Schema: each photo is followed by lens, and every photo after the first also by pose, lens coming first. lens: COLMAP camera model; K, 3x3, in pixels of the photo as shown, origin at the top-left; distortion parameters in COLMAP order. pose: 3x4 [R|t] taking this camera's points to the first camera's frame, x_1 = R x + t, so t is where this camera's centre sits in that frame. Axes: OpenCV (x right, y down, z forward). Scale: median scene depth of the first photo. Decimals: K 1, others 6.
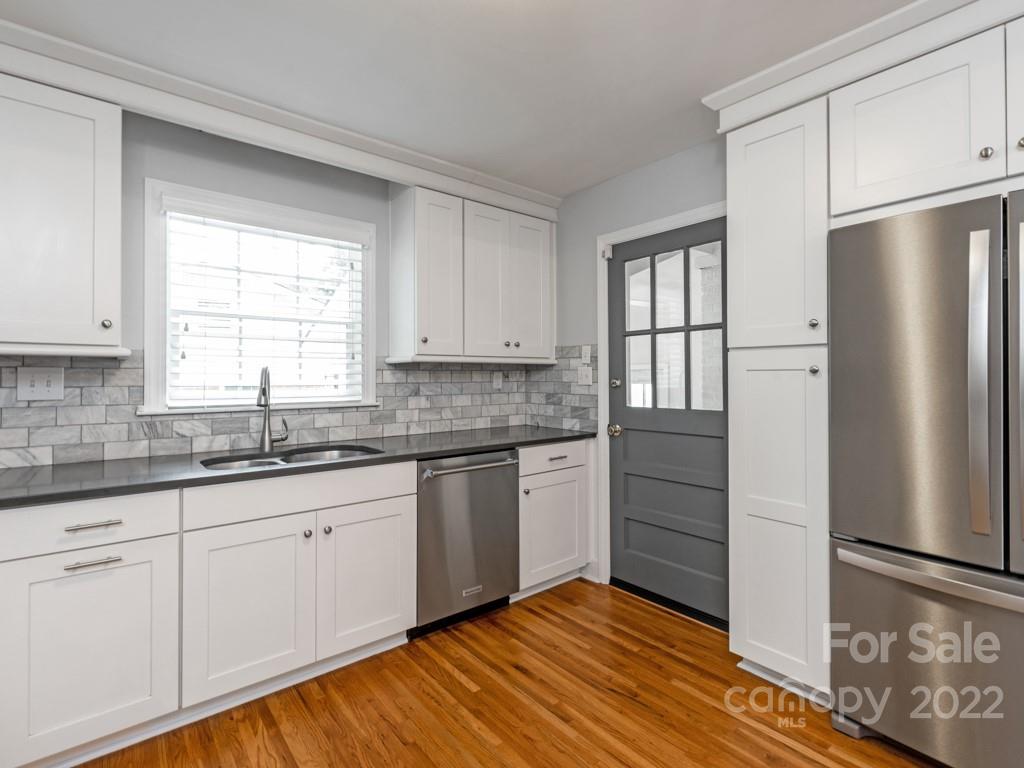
lens RADIAL K [[510.4, 0, 523.3], [0, 510.4, 372.6], [0, 0, 1]] dist [0.004287, -0.003008]
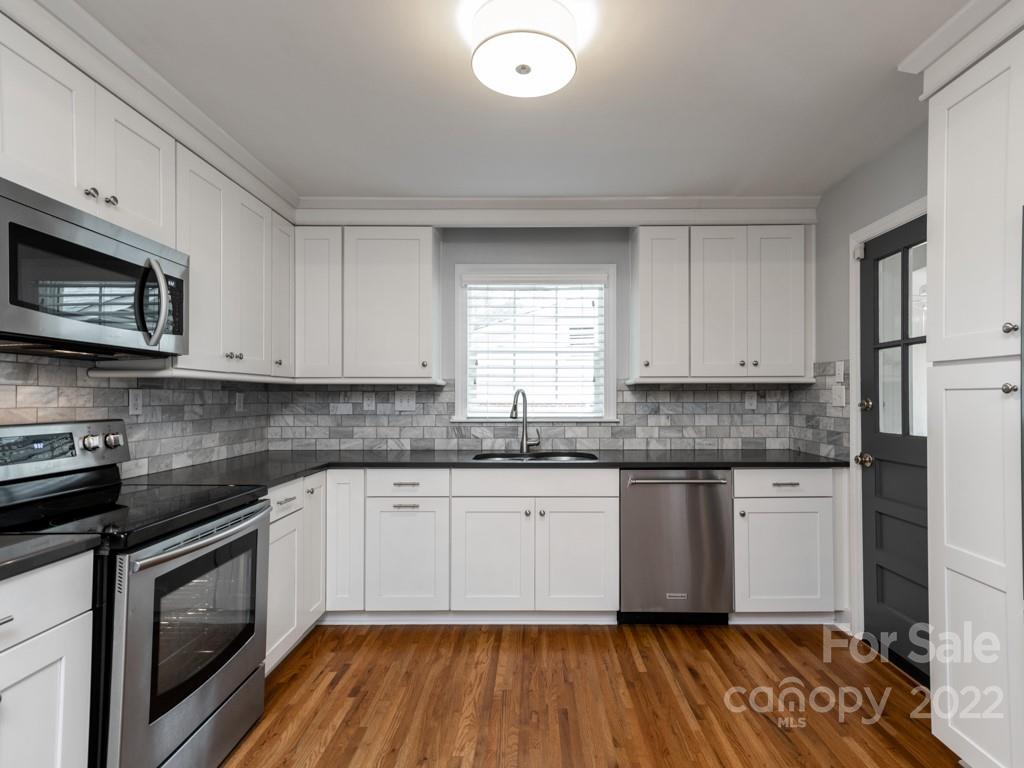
lens RADIAL K [[539.1, 0, 515.8], [0, 539.1, 393.4], [0, 0, 1]] dist [0.019847, 0.003919]
pose [[0.757192, -0.003847, -0.653181, 0.376037], [0.004602, 0.999989, -0.000555, -0.000068], [0.653176, -0.002586, 0.757202, -0.077868]]
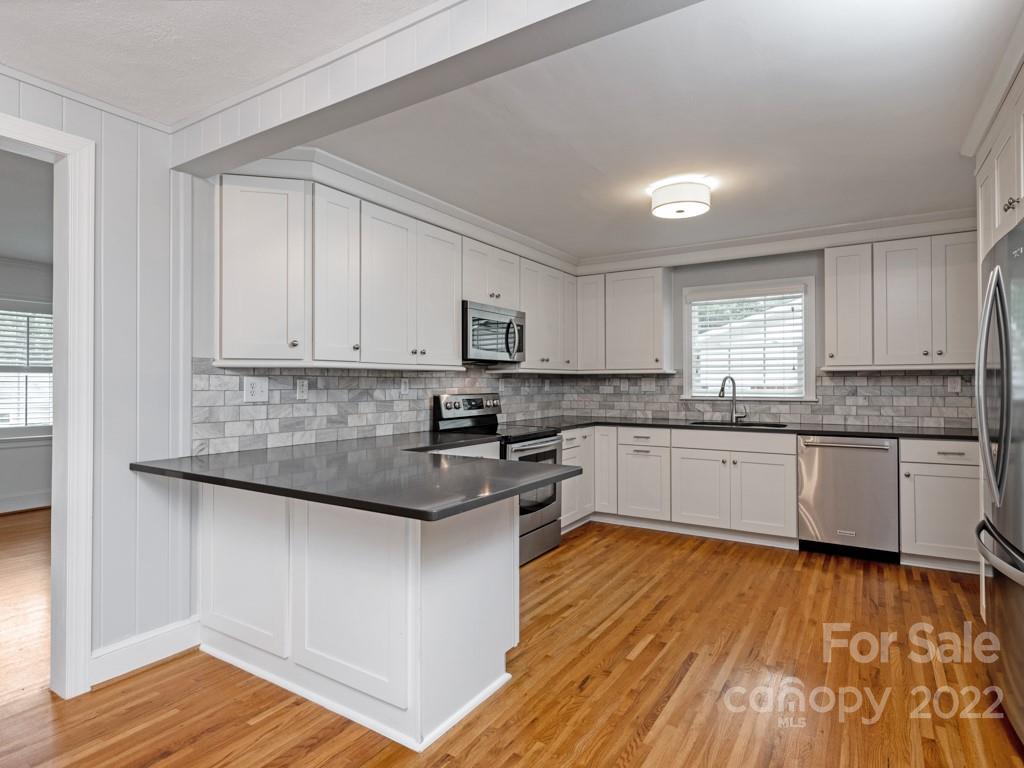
lens RADIAL K [[528.8, 0, 507.3], [0, 528.8, 377.9], [0, 0, 1]] dist [0.005156, 0.000015]
pose [[0.310094, -0.006537, -0.950684, 0.971935], [0.010407, 0.999940, -0.003481, -0.006194], [0.950649, -0.008814, 0.310143, -0.328048]]
